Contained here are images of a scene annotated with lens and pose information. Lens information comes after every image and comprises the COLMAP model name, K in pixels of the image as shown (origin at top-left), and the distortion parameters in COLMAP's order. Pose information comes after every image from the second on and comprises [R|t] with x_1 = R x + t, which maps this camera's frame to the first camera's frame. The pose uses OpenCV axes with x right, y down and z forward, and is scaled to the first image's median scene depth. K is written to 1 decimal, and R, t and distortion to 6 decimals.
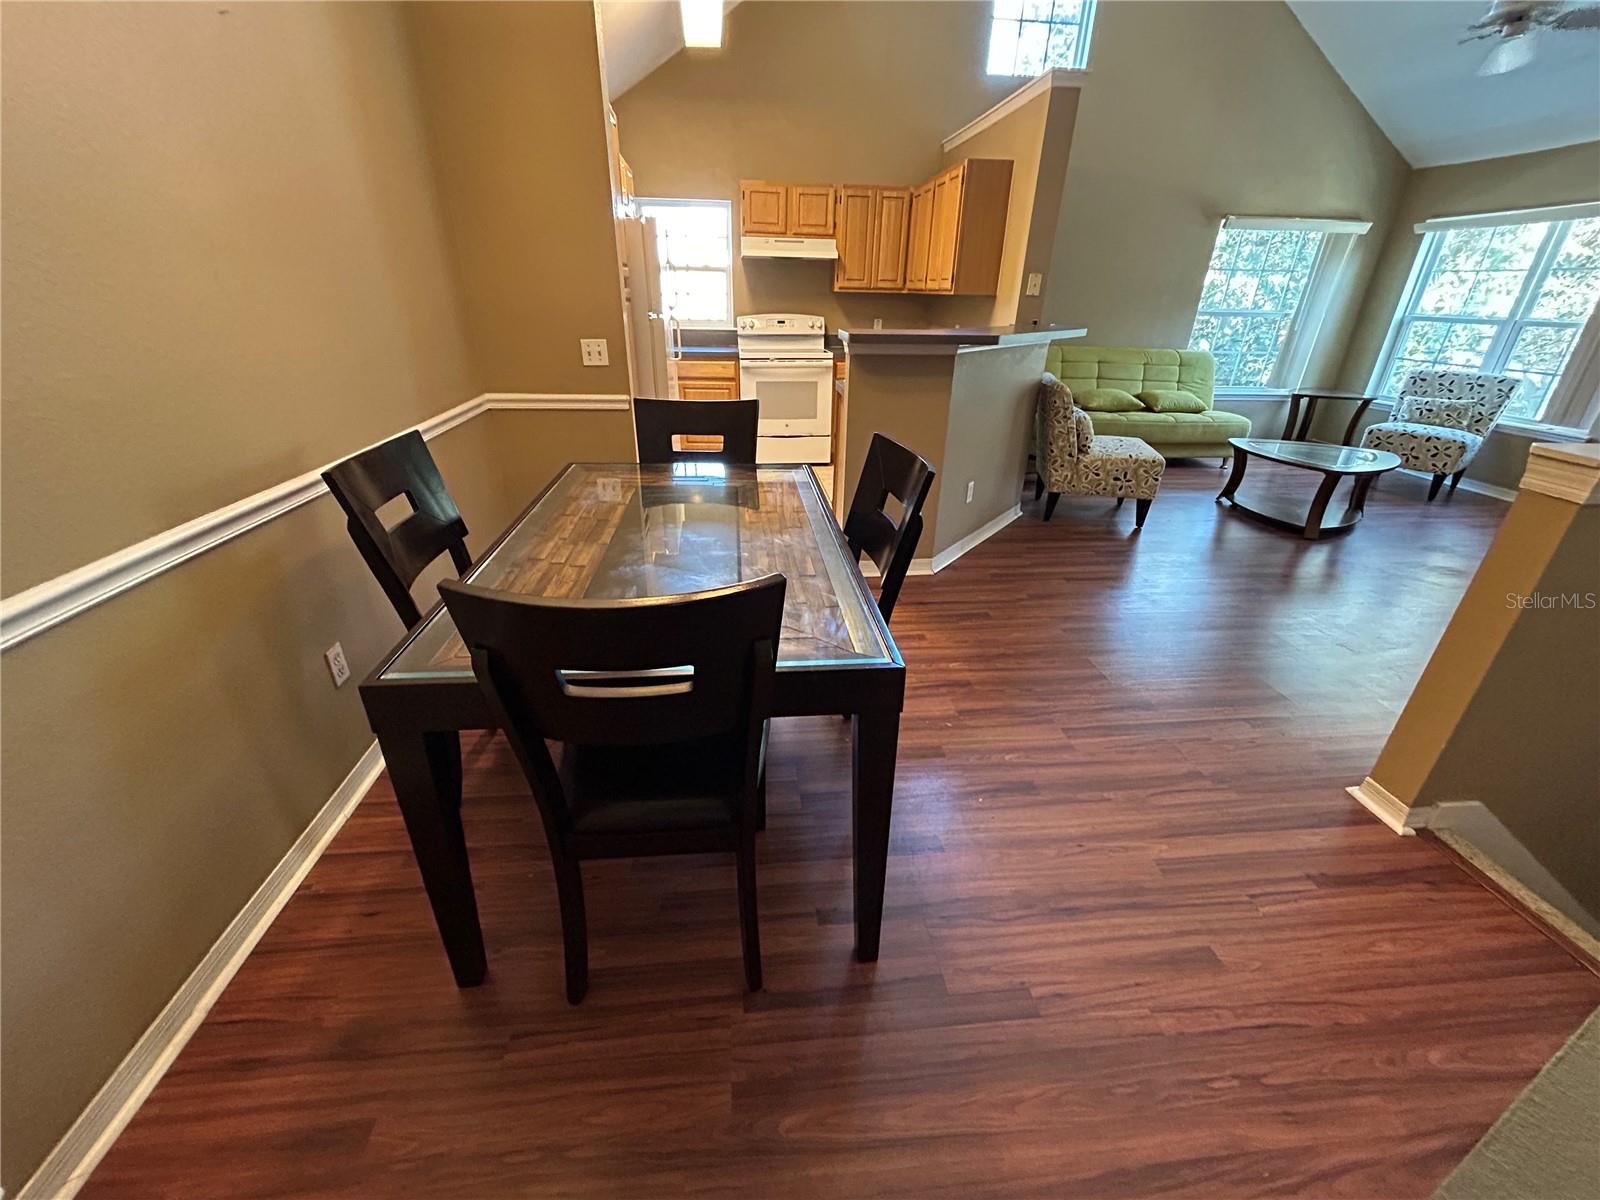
lens RADIAL K [[644.6, 0, 800.0], [0, 644.6, 602.2], [0, 0, 1]] dist [-0.010426, 0.008661]
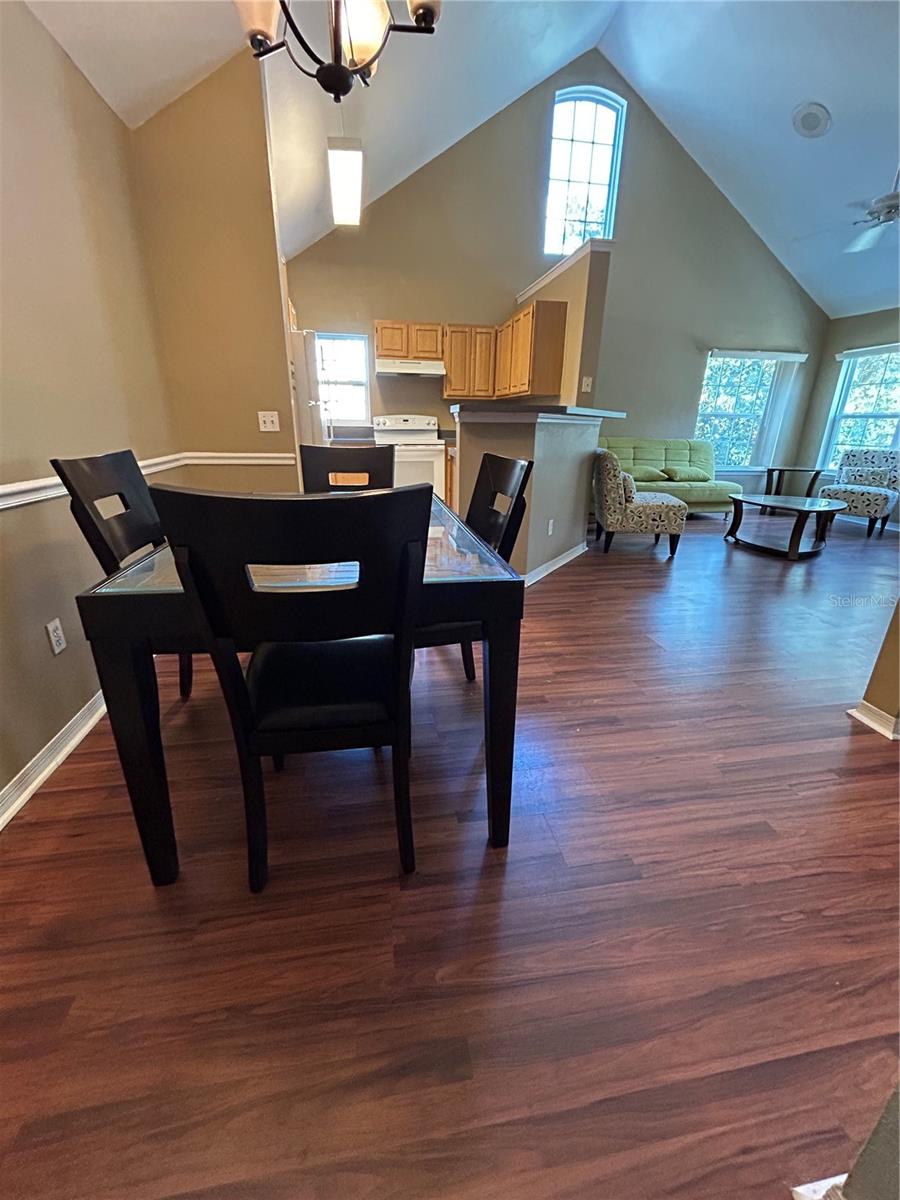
lens RADIAL K [[483.4, 0, 450.1], [0, 483.4, 598.0], [0, 0, 1]] dist [-0.010426, 0.008661]
pose [[0.997698, -0.027630, 0.061930, -0.017251], [0.033693, 0.994507, -0.099098, 0.090702], [-0.058852, 0.100956, 0.993149, 0.024336]]
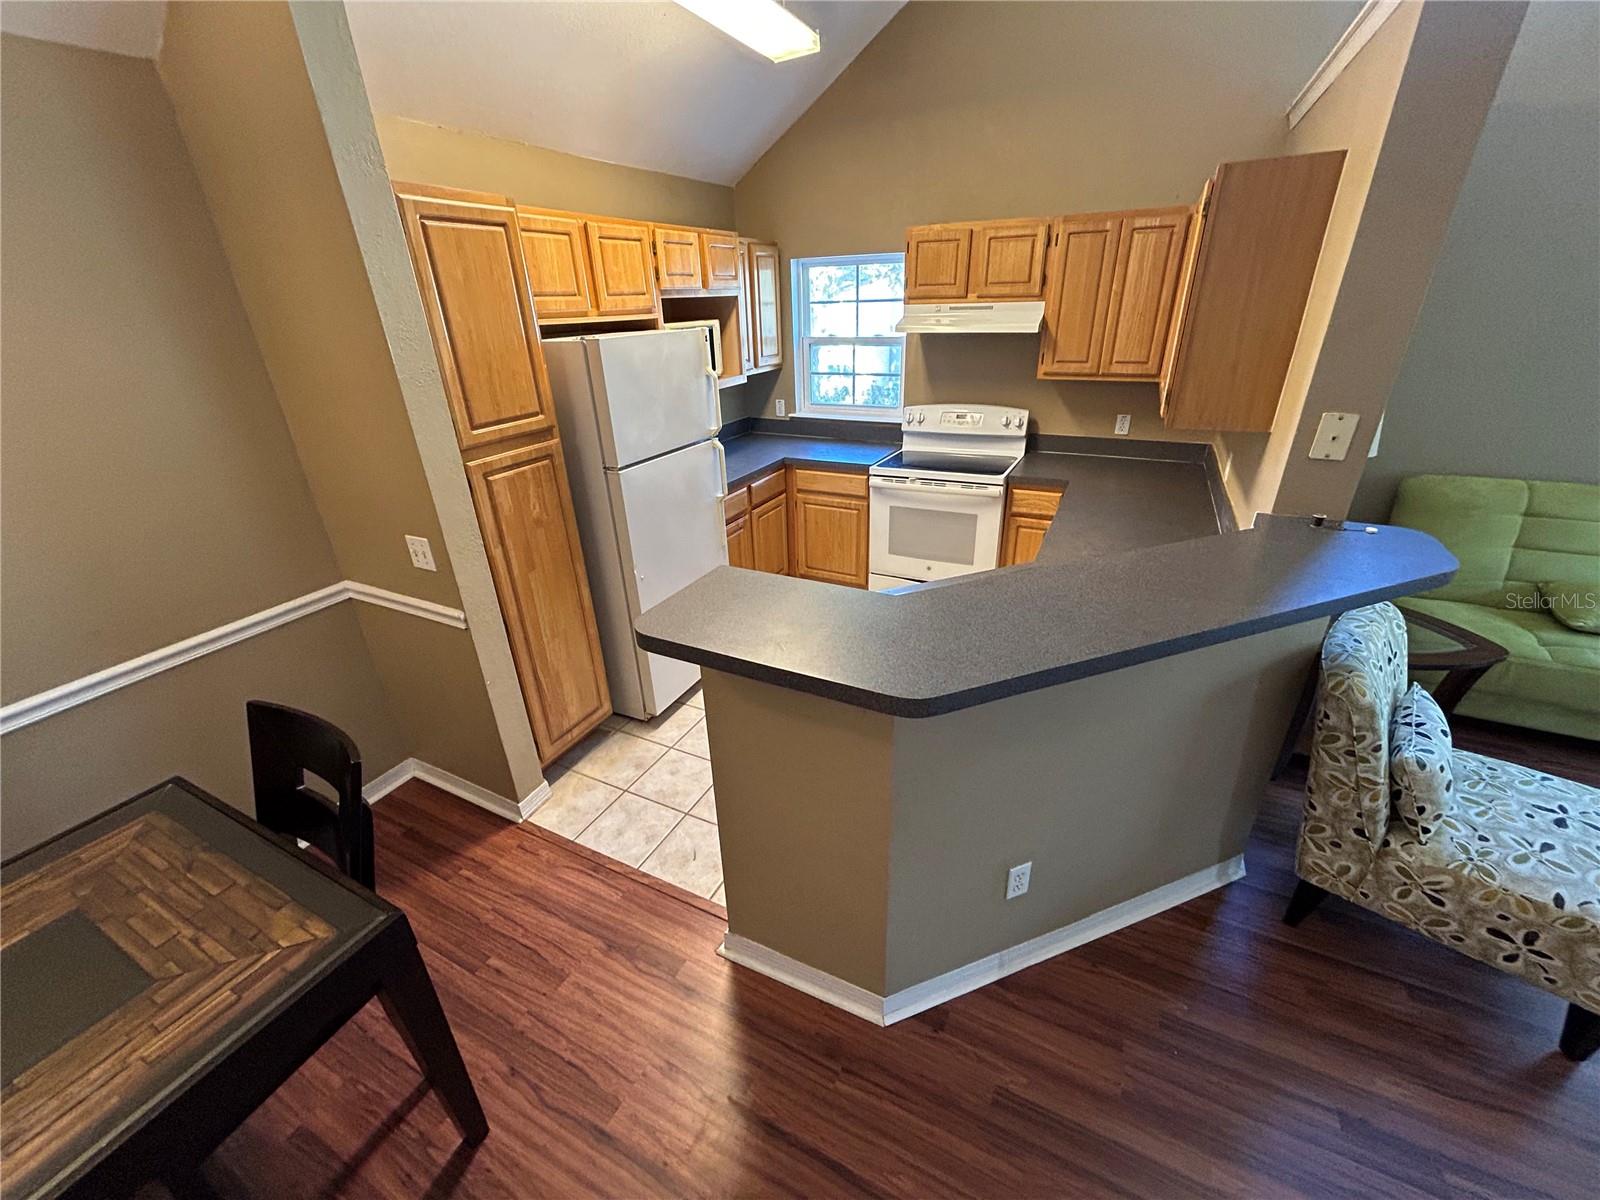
lens RADIAL K [[641.5, 0, 800.2], [0, 641.5, 600.8], [0, 0, 1]] dist [-0.001845, 0.000001]
pose [[0.842128, 0.190967, -0.504334, 0.425276], [-0.191234, 0.980175, 0.051827, -0.481234], [0.504233, 0.052800, 0.861952, 0.639371]]
